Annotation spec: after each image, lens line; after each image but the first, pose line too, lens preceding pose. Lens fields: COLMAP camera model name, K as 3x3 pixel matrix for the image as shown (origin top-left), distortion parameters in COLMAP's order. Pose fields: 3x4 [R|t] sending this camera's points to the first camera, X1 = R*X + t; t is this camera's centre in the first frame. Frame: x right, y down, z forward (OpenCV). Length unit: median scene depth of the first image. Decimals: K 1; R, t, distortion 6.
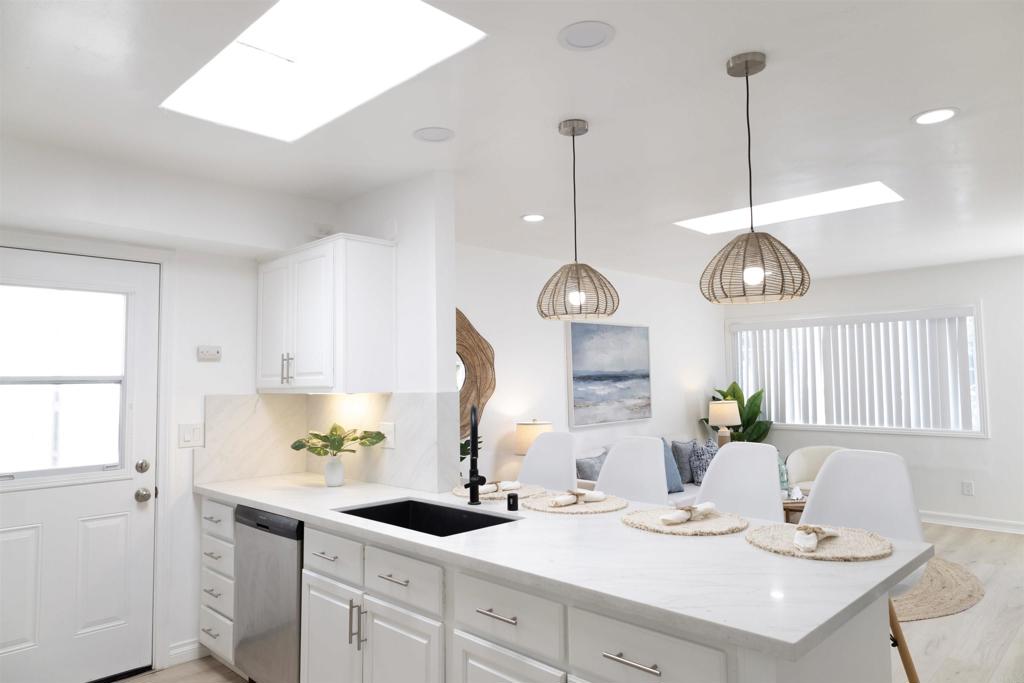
lens RADIAL K [[660.7, 0, 510.1], [0, 660.7, 339.4], [0, 0, 1]] dist [0.004929, 0.003408]
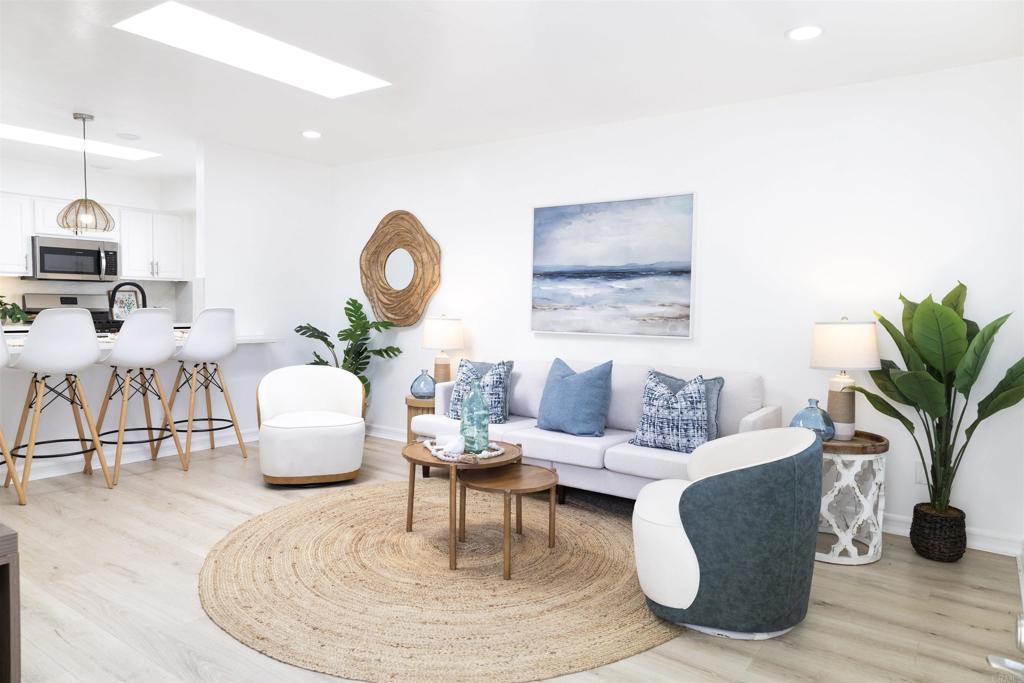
lens RADIAL K [[660.7, 0, 511.4], [0, 660.7, 341.4], [0, 0, 1]] dist [0.004929, 0.003408]
pose [[0.161121, 0.081004, -0.983605, 0.847290], [0.041842, 0.995169, 0.088811, 0.061150], [0.986047, -0.055465, 0.156954, 0.760007]]
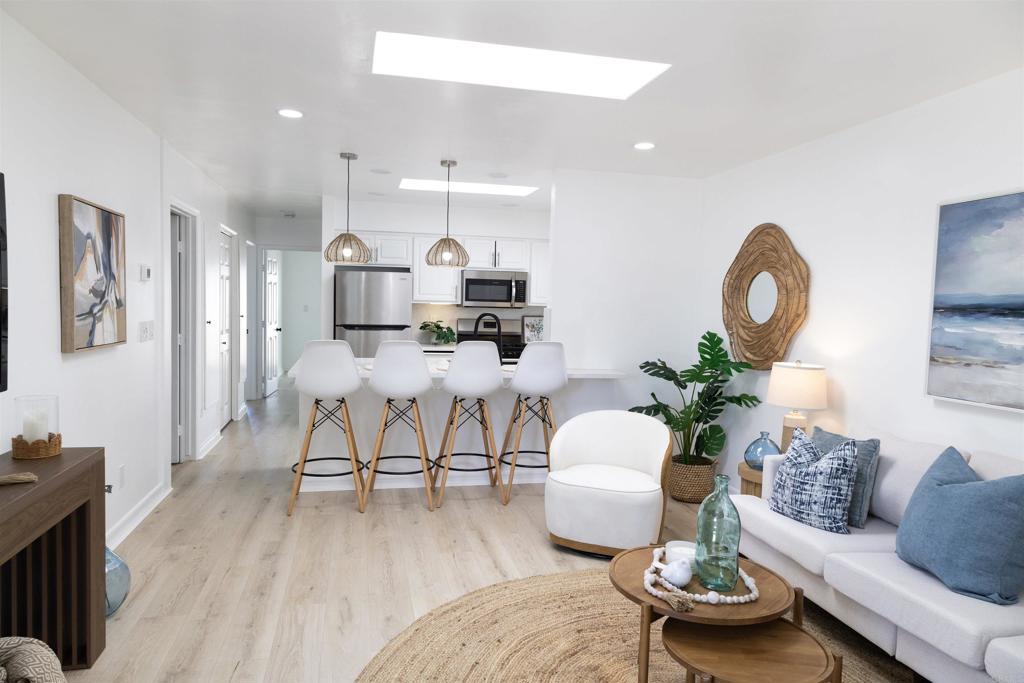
lens RADIAL K [[660.7, 0, 511.4], [0, 660.7, 343.4], [0, 0, 1]] dist [0.004929, 0.003408]
pose [[-0.532999, 0.053598, -0.844417, 0.678870], [0.036609, 0.998518, 0.040271, 0.047603], [0.845324, -0.009449, -0.534171, 0.907844]]
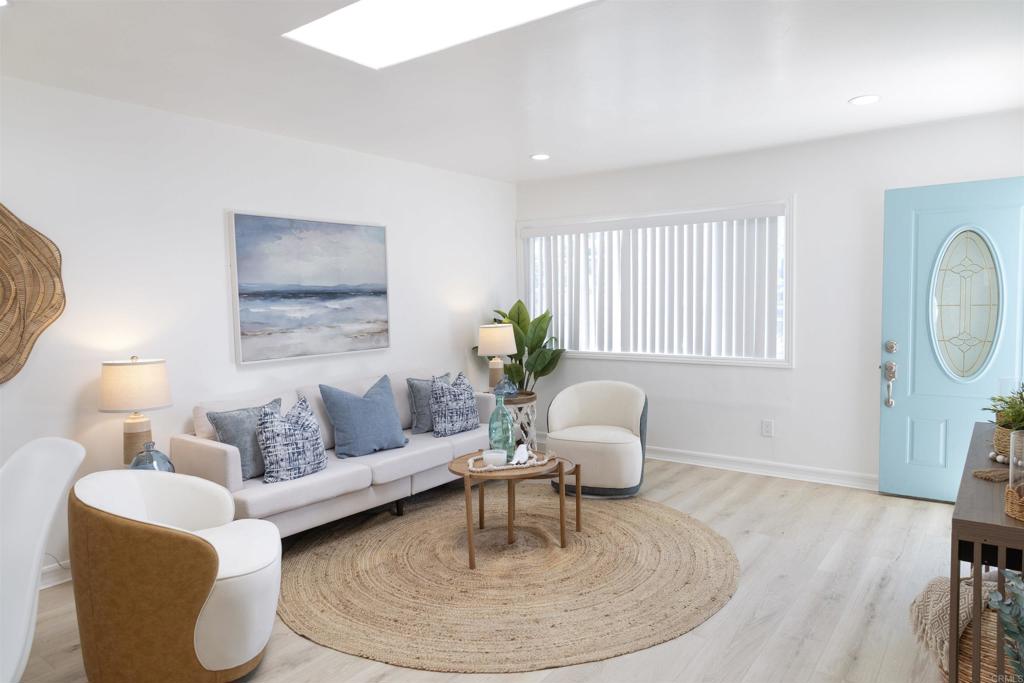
lens RADIAL K [[660.7, 0, 508.9], [0, 660.7, 342.6], [0, 0, 1]] dist [0.004929, 0.003408]
pose [[0.990488, -0.011422, 0.137121, 0.255337], [-0.005651, 0.992331, 0.123481, 0.019222], [-0.137479, -0.123081, 0.982828, 0.245944]]
